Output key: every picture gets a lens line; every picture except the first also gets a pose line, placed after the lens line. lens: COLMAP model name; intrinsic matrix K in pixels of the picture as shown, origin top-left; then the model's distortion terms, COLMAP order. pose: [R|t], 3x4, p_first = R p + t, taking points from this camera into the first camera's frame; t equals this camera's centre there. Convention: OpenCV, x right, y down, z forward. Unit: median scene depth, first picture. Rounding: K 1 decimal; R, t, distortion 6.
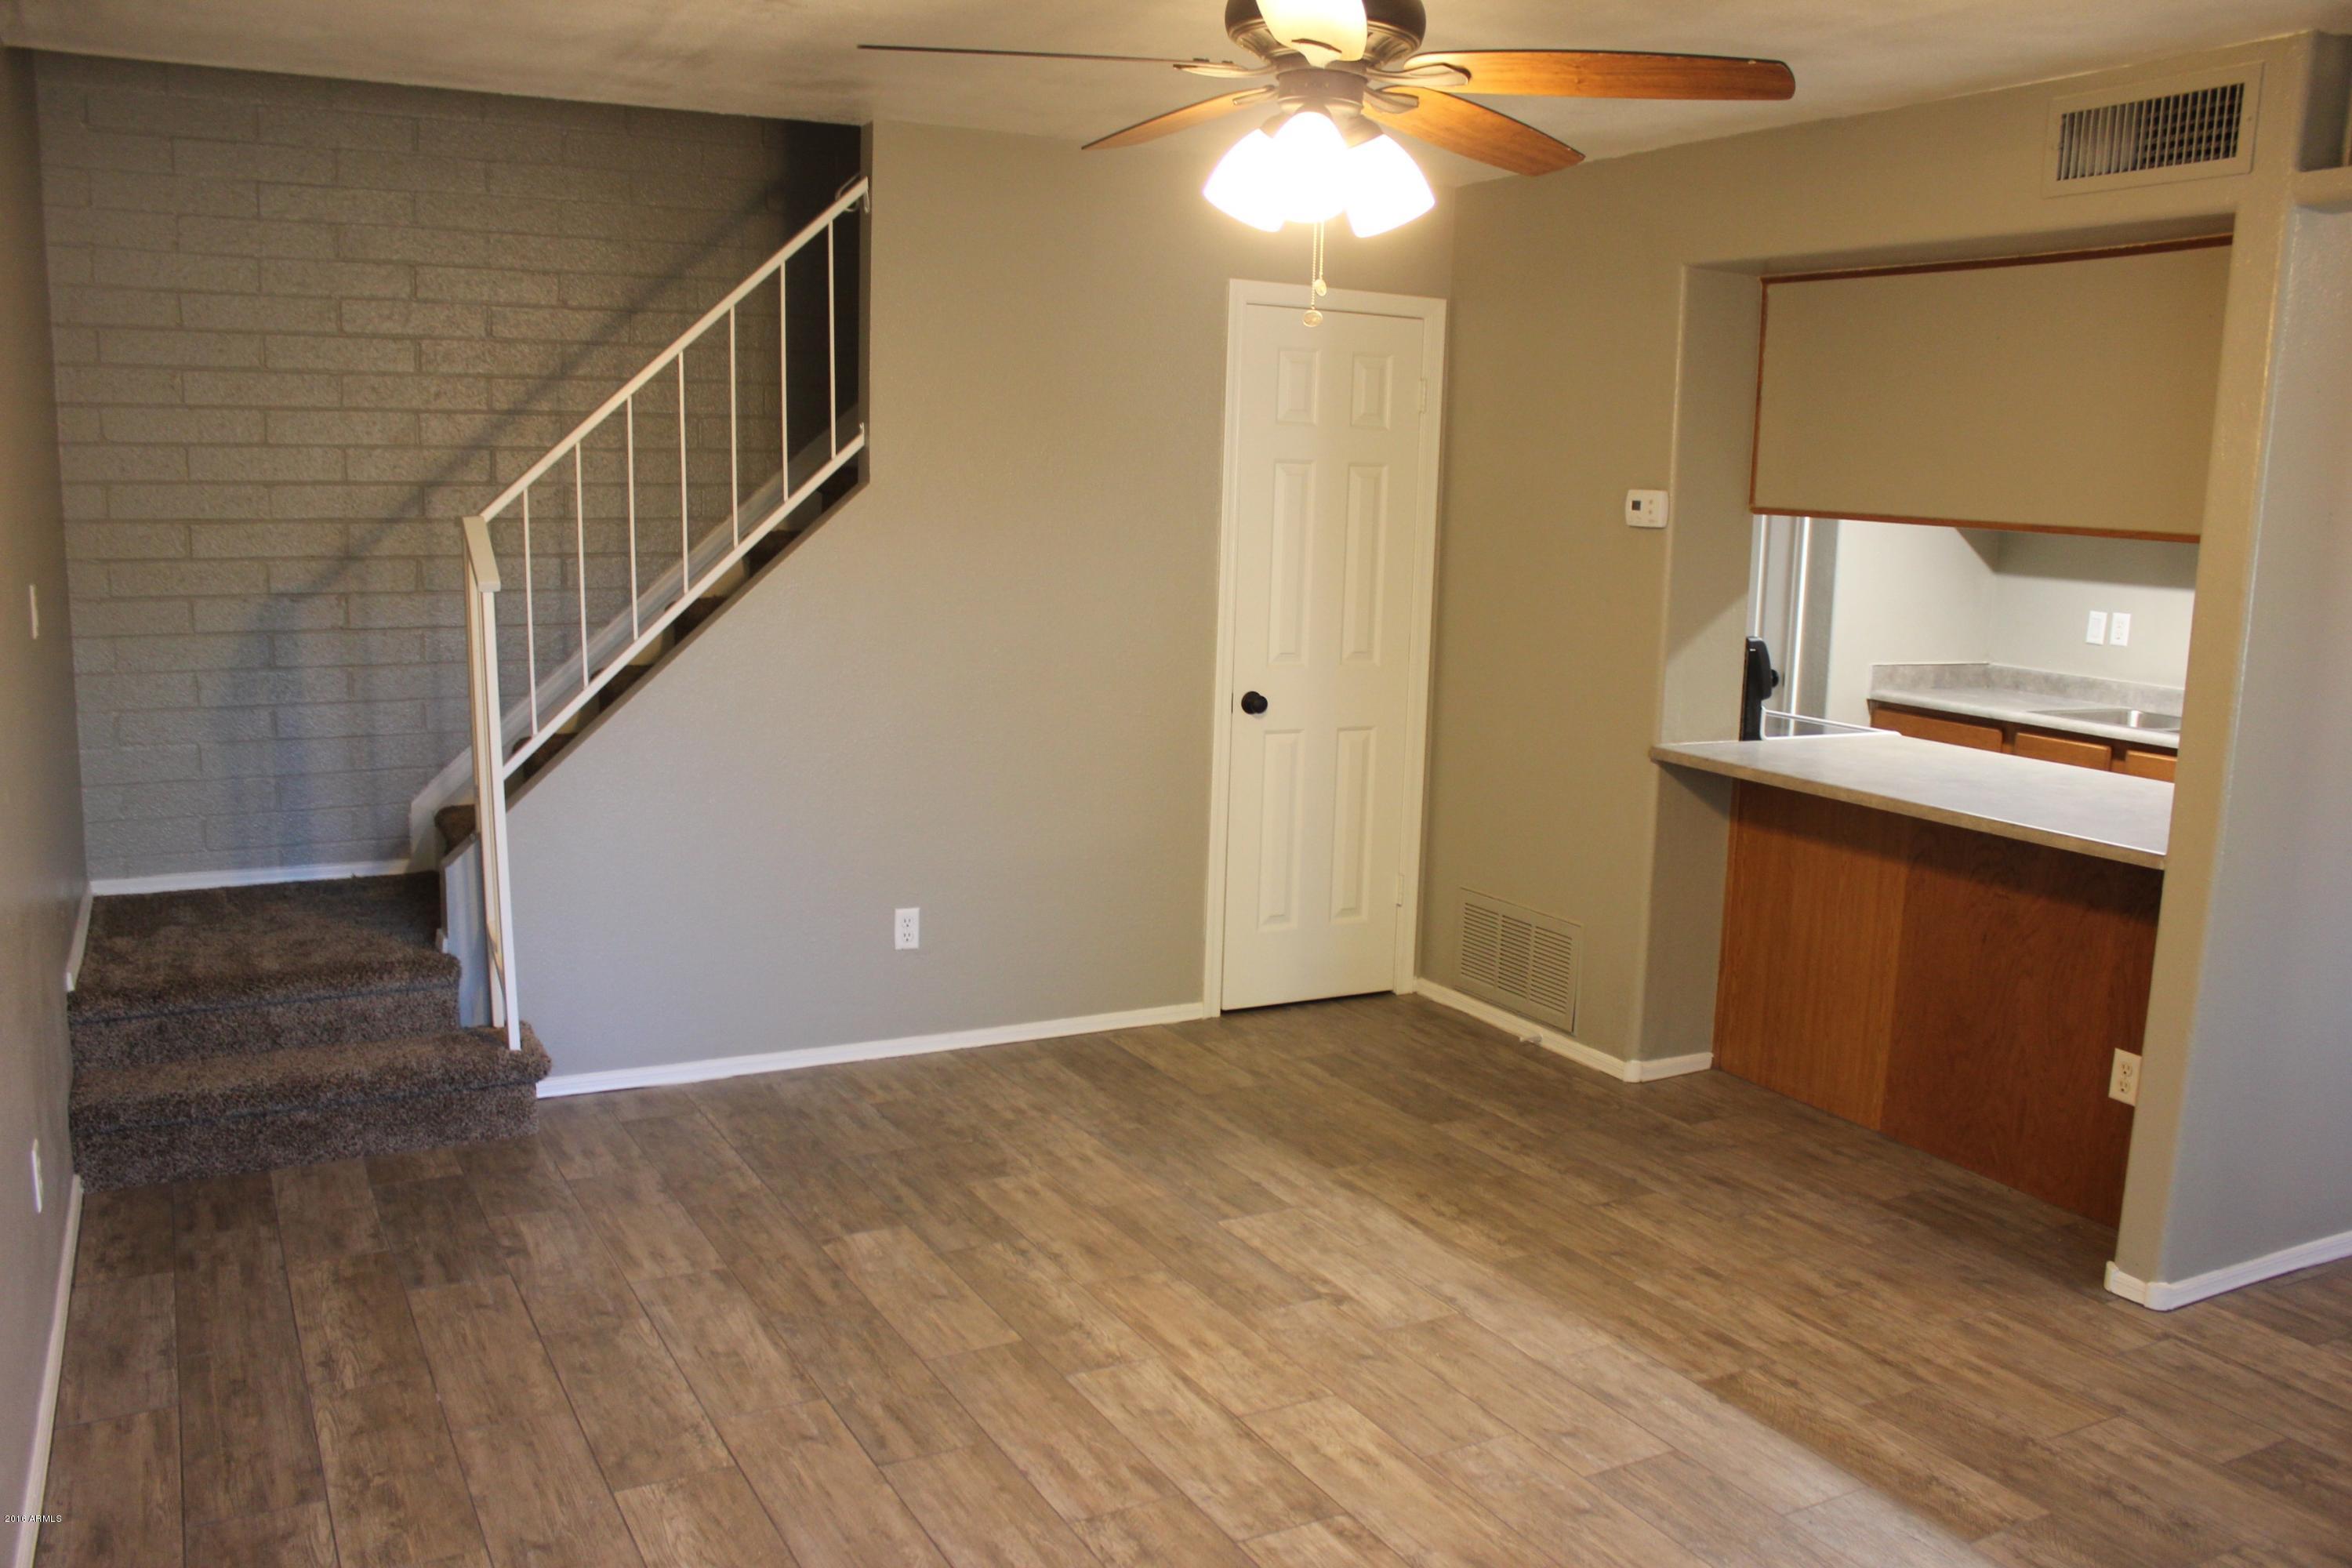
lens RADIAL K [[1923.5, 0, 1179.7], [0, 1923.5, 795.2], [0, 0, 1]] dist [-0.170097, 0.153325]
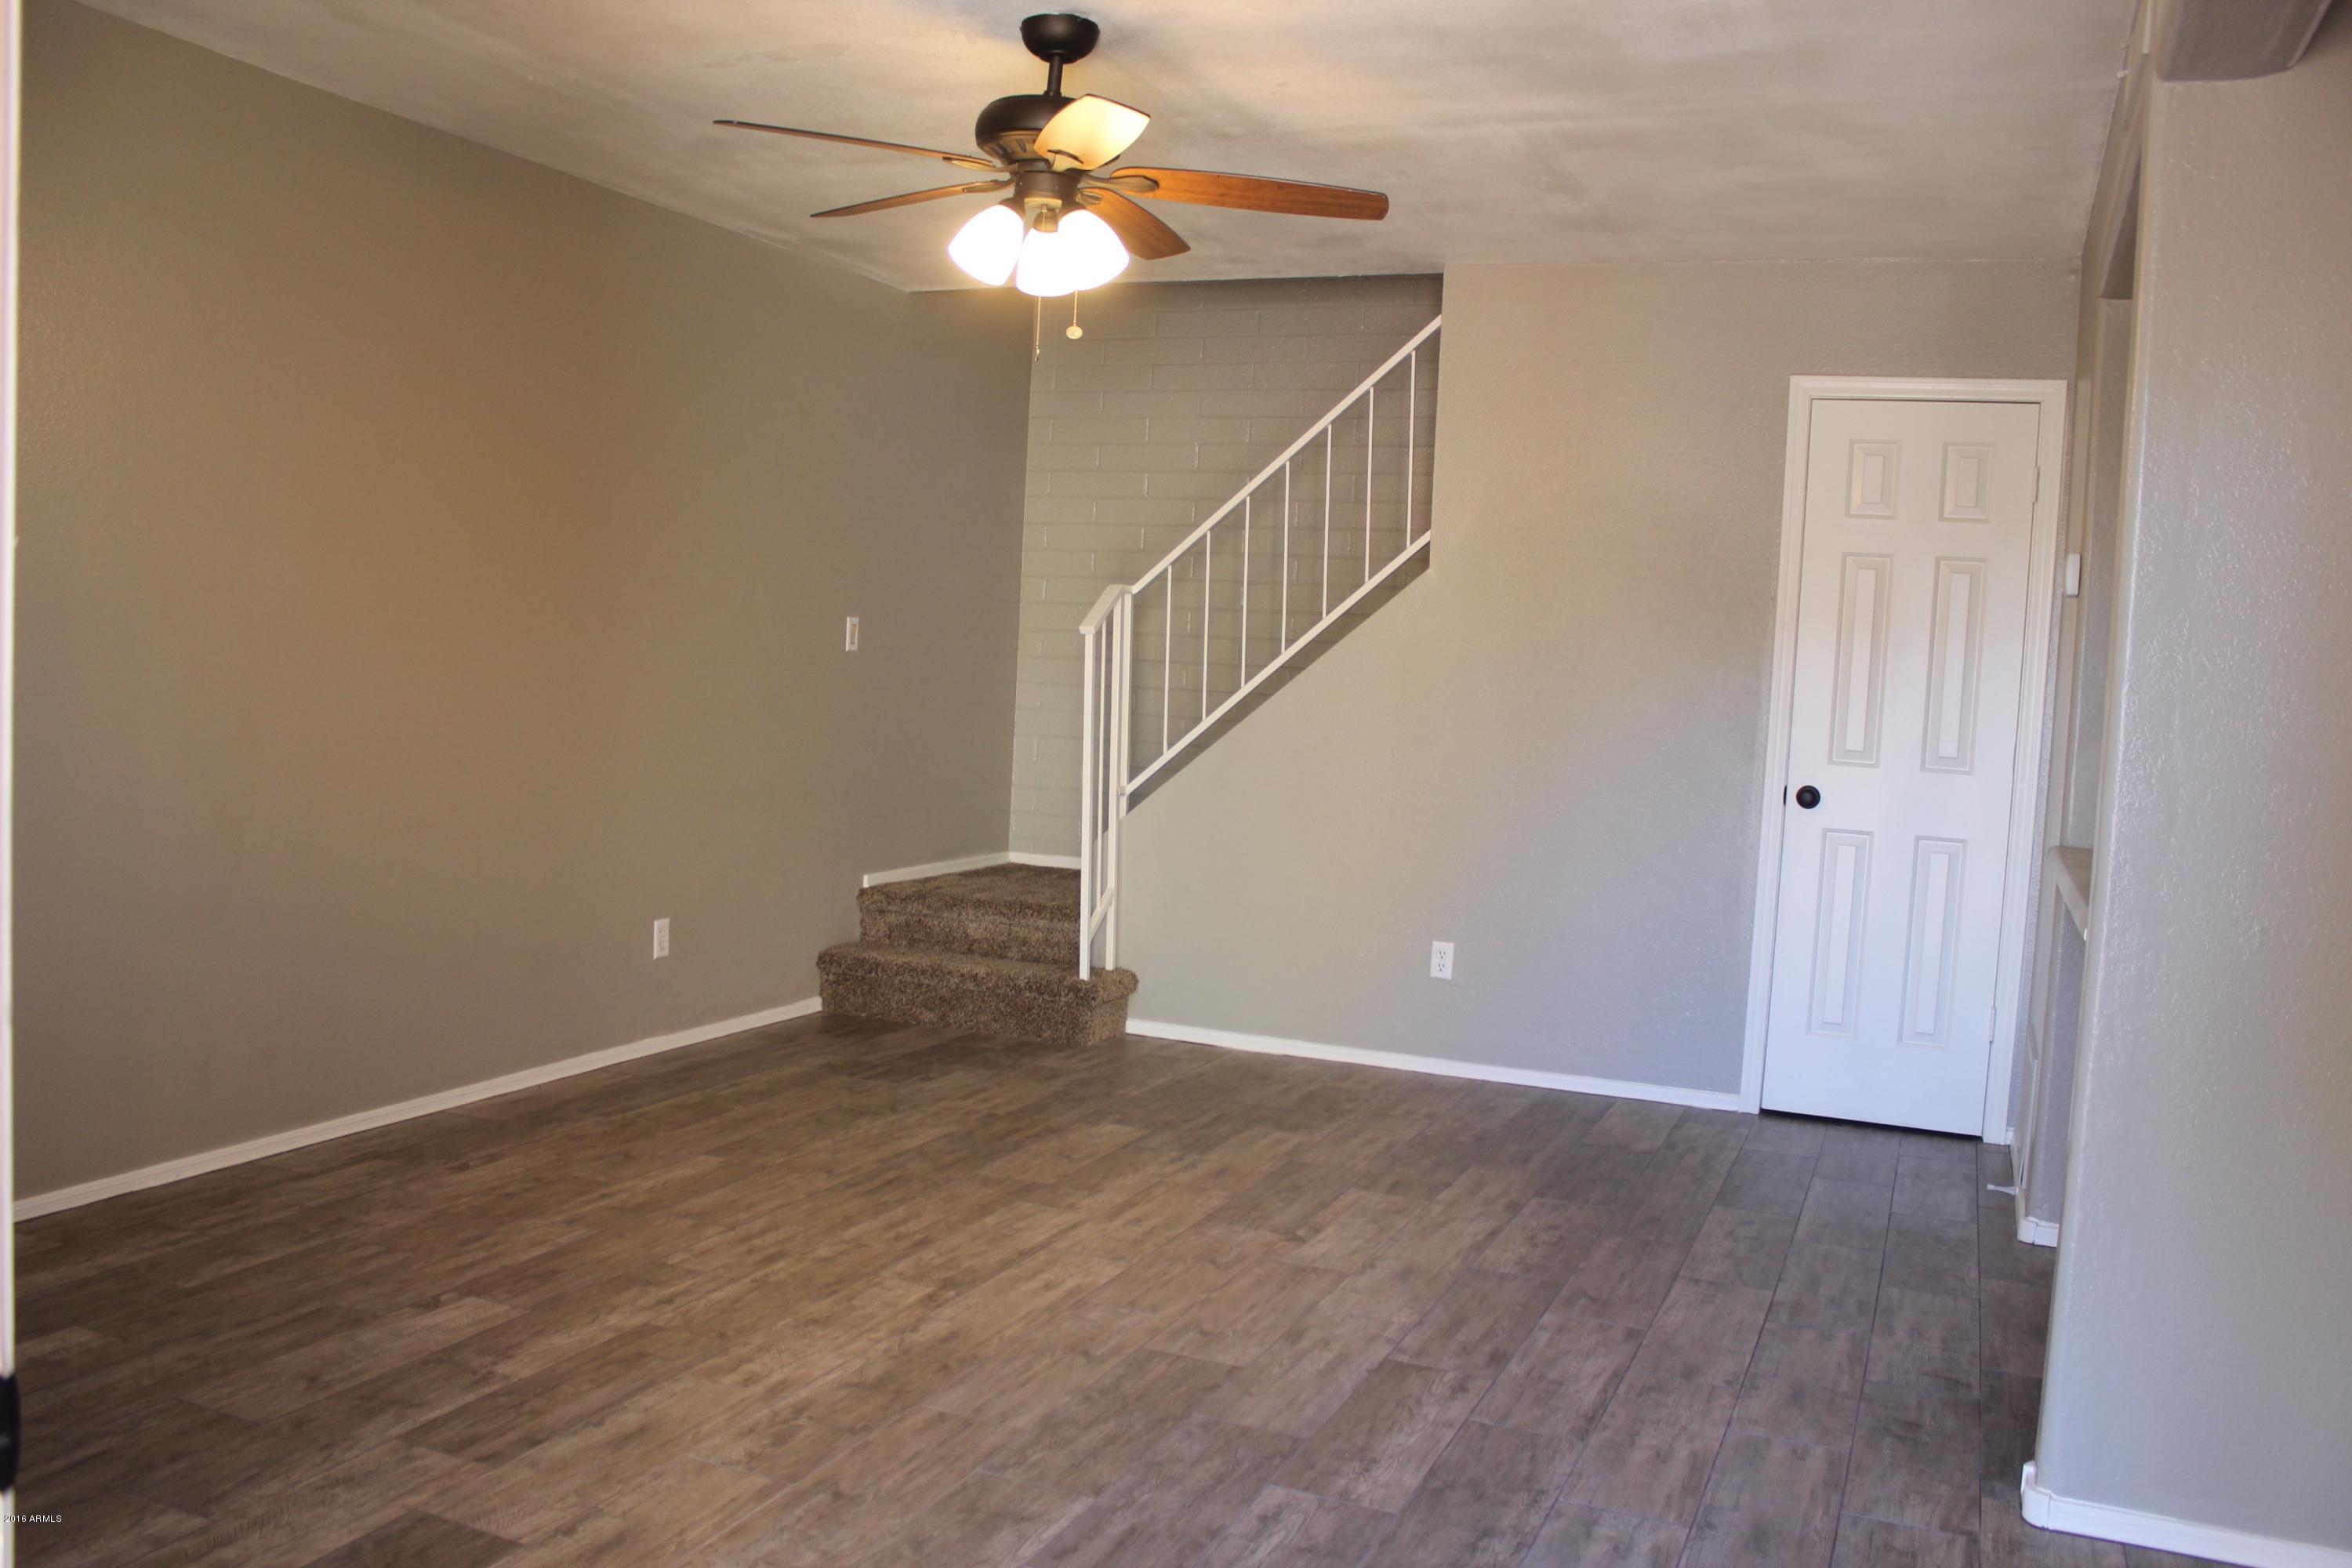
lens RADIAL K [[1923.5, 0, 1179.7], [0, 1923.5, 795.2], [0, 0, 1]] dist [-0.170097, 0.153325]
pose [[0.633083, 0.062089, -0.771590, 0.913760], [-0.161123, 0.985516, -0.052896, 0.085210], [0.757130, 0.157808, 0.633917, 0.221043]]
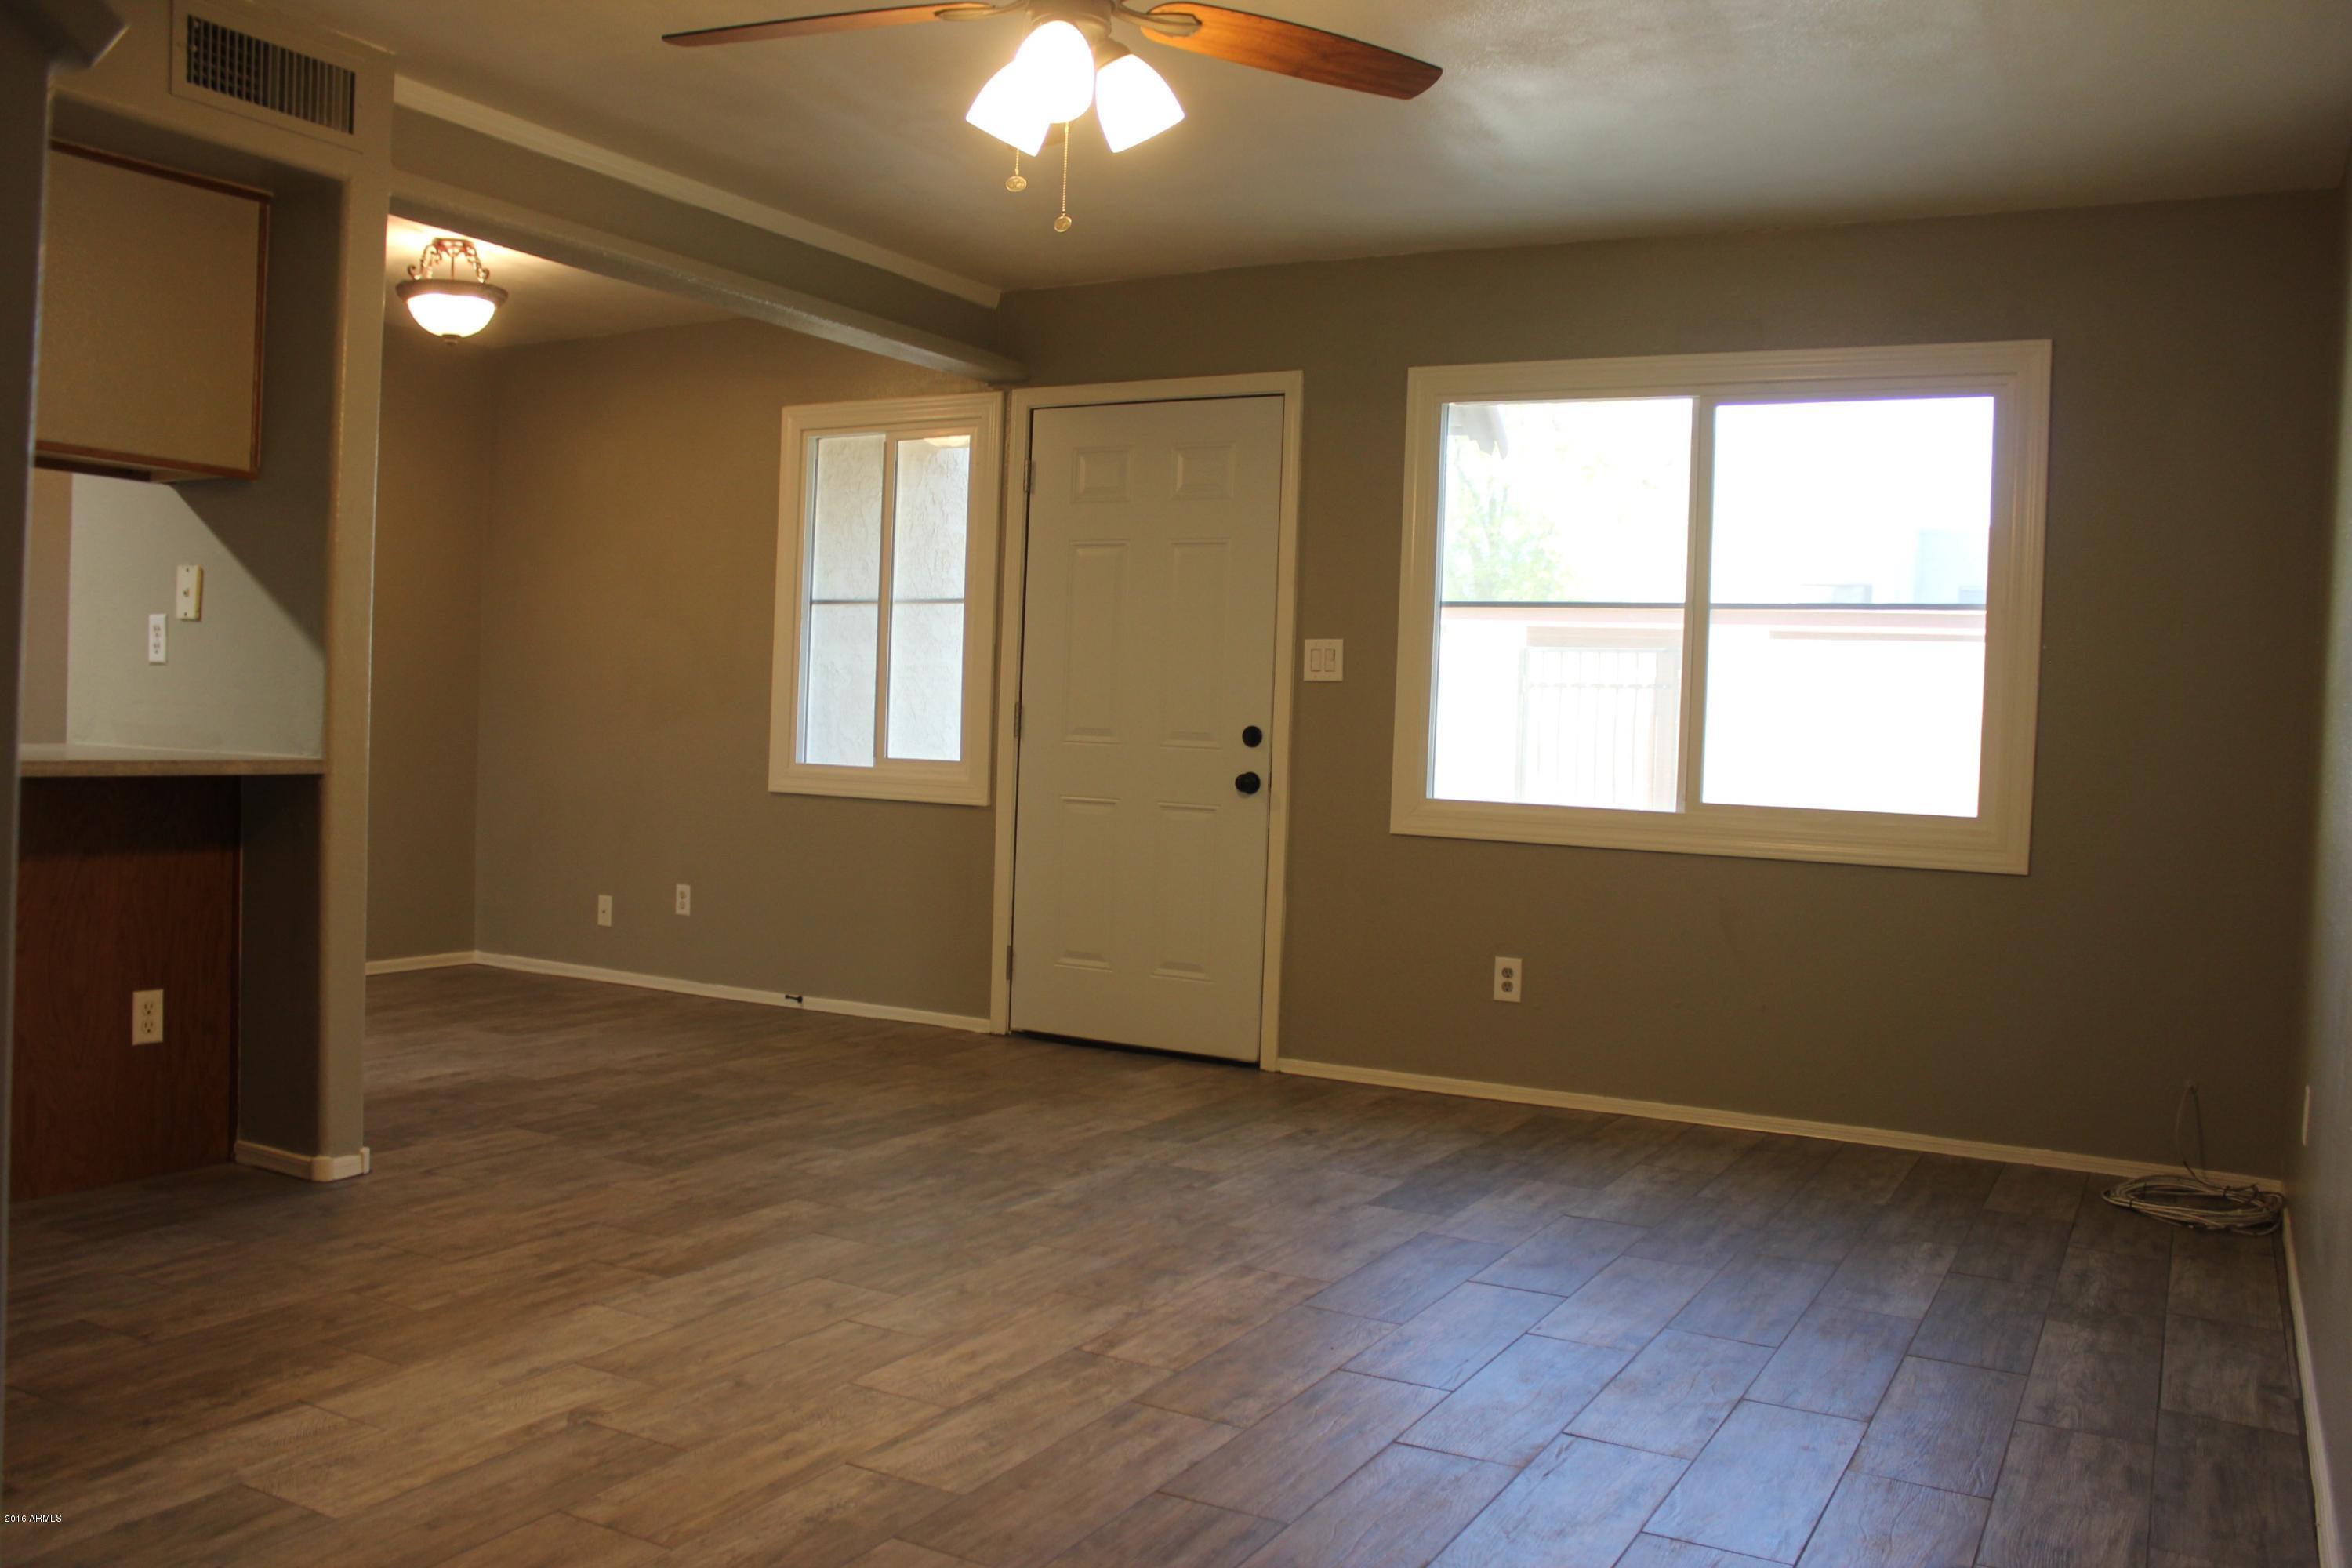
lens RADIAL K [[1981.1, 0, 1120.0], [0, 1981.1, 788.1], [0, 0, 1]] dist [-0.127146, 0.015485]
pose [[-0.525662, -0.076358, 0.847259, -0.690745], [0.095067, 0.984452, 0.147705, -0.076394], [-0.845365, 0.158189, -0.510230, 1.225211]]
